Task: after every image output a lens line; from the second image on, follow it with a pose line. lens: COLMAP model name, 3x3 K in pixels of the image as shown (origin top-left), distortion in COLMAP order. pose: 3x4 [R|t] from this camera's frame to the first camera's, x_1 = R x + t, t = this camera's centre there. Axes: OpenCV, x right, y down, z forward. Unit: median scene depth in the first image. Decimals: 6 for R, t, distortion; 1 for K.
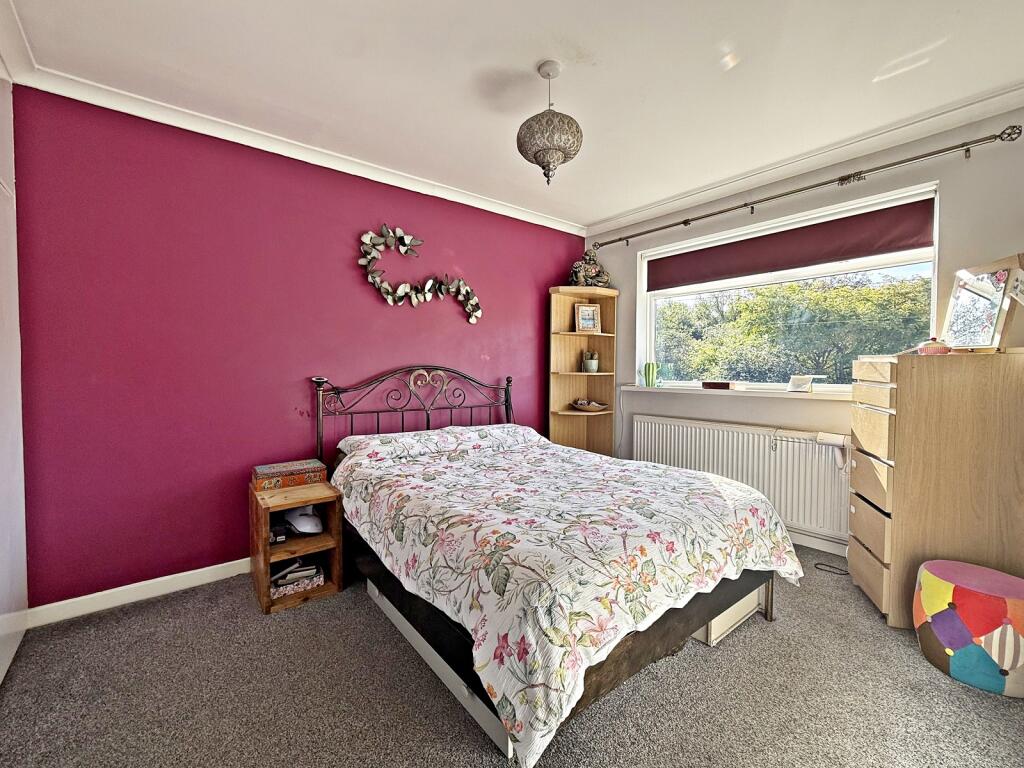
lens RADIAL K [[424.7, 0, 512.0], [0, 424.7, 384.0], [0, 0, 1]] dist [0.011181, -0.000163]
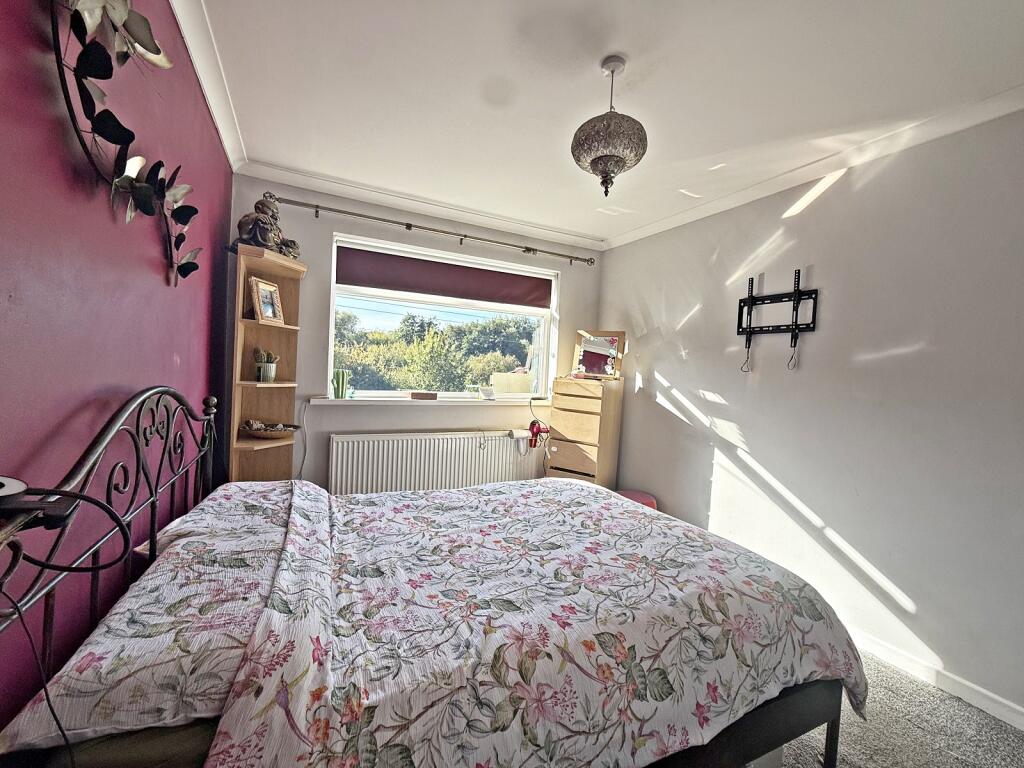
lens RADIAL K [[424.7, 0, 512.0], [0, 424.7, 384.0], [0, 0, 1]] dist [0.011181, -0.000163]
pose [[0.234756, -0.025216, 0.971727, -0.630639], [-0.009175, 0.999561, 0.028154, -0.076011], [-0.972011, -0.015525, 0.234422, 0.737987]]
